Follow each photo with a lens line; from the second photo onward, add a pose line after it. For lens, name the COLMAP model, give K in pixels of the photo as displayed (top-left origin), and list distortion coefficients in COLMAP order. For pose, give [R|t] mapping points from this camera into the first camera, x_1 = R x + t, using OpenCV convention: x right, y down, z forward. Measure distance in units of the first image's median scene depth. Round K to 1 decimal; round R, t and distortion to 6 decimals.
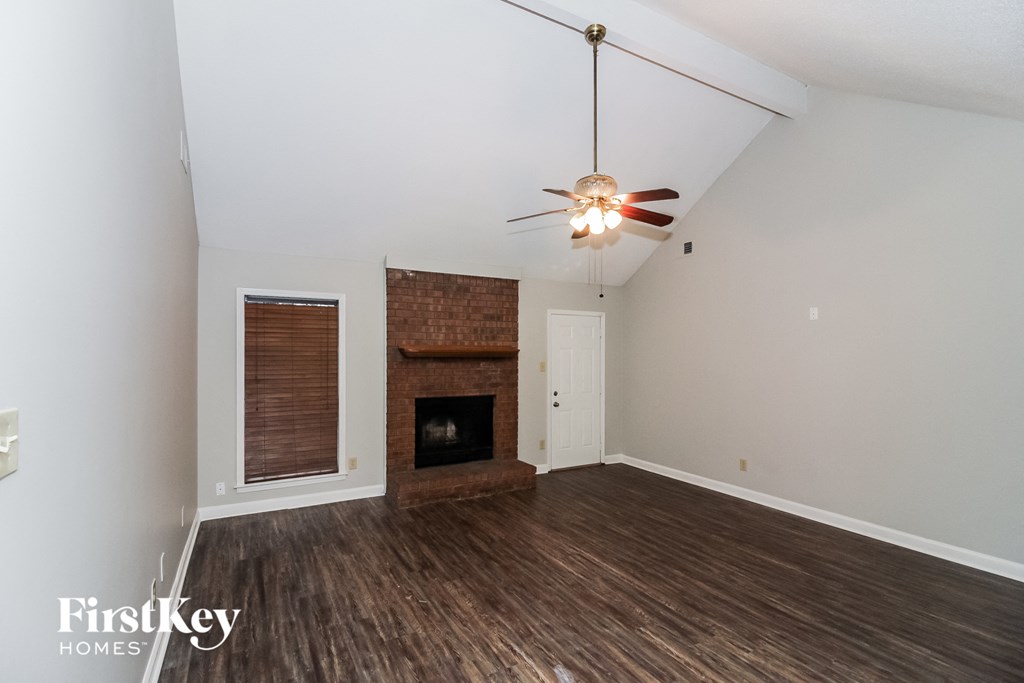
lens RADIAL K [[472.8, 0, 508.4], [0, 472.8, 351.1], [0, 0, 1]] dist [0.002151, -0.004695]
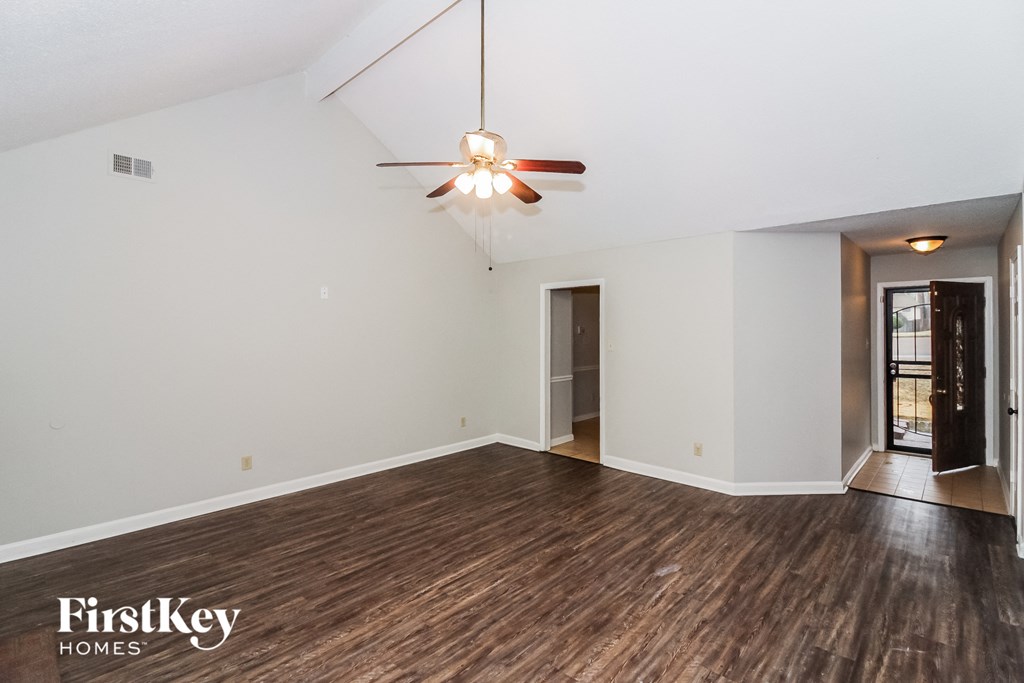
lens RADIAL K [[472.8, 0, 522.0], [0, 472.8, 320.0], [0, 0, 1]] dist [0.002151, -0.004695]
pose [[-0.320573, 0.015140, 0.947103, -0.510359], [-0.003919, 0.999842, -0.017310, -0.000832], [-0.947216, -0.009261, -0.320463, 0.896186]]
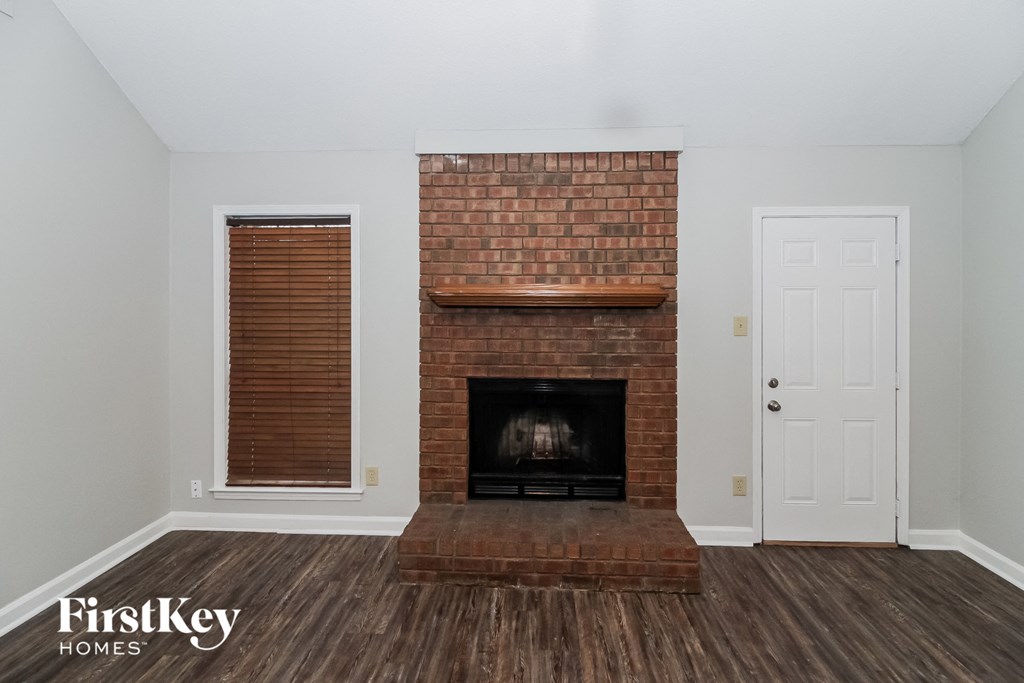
lens RADIAL K [[472.8, 0, 523.2], [0, 472.8, 302.0], [0, 0, 1]] dist [0.002151, -0.004695]
pose [[0.854313, -0.000556, -0.519759, 0.176819], [0.003038, 0.999988, 0.003924, 0.006778], [0.519750, -0.004931, 0.854304, 0.614199]]
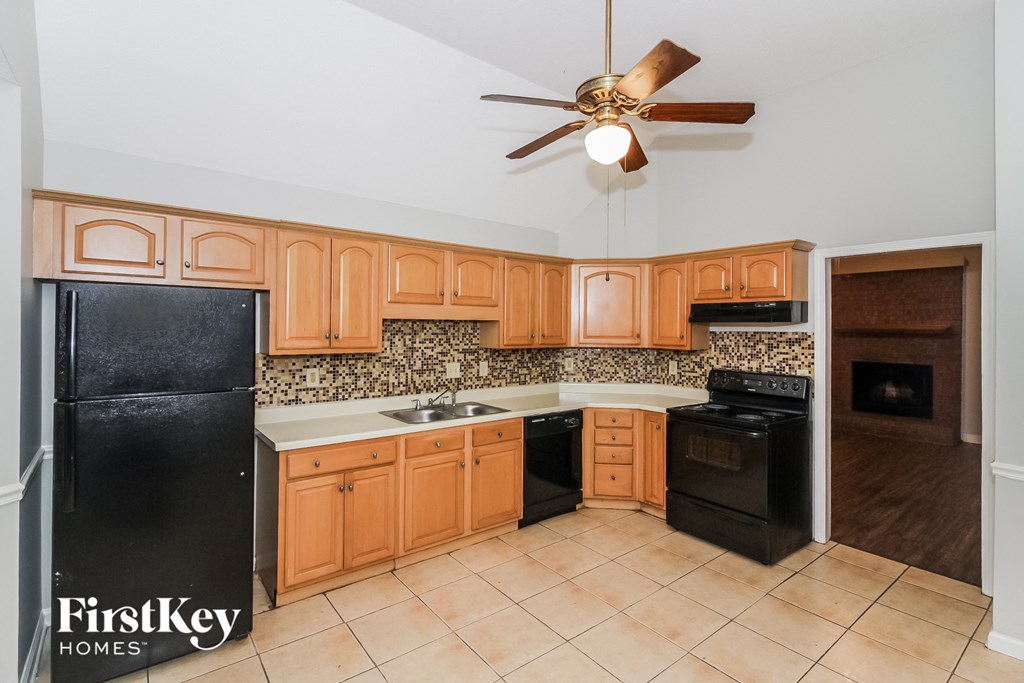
lens RADIAL K [[472.8, 0, 513.1], [0, 472.8, 331.3], [0, 0, 1]] dist [0.002151, -0.004695]
pose [[0.155072, 0.002565, -0.987900, 1.207858], [-0.003449, 0.999992, 0.002055, 0.009368], [0.987897, 0.003089, 0.155080, -0.283123]]
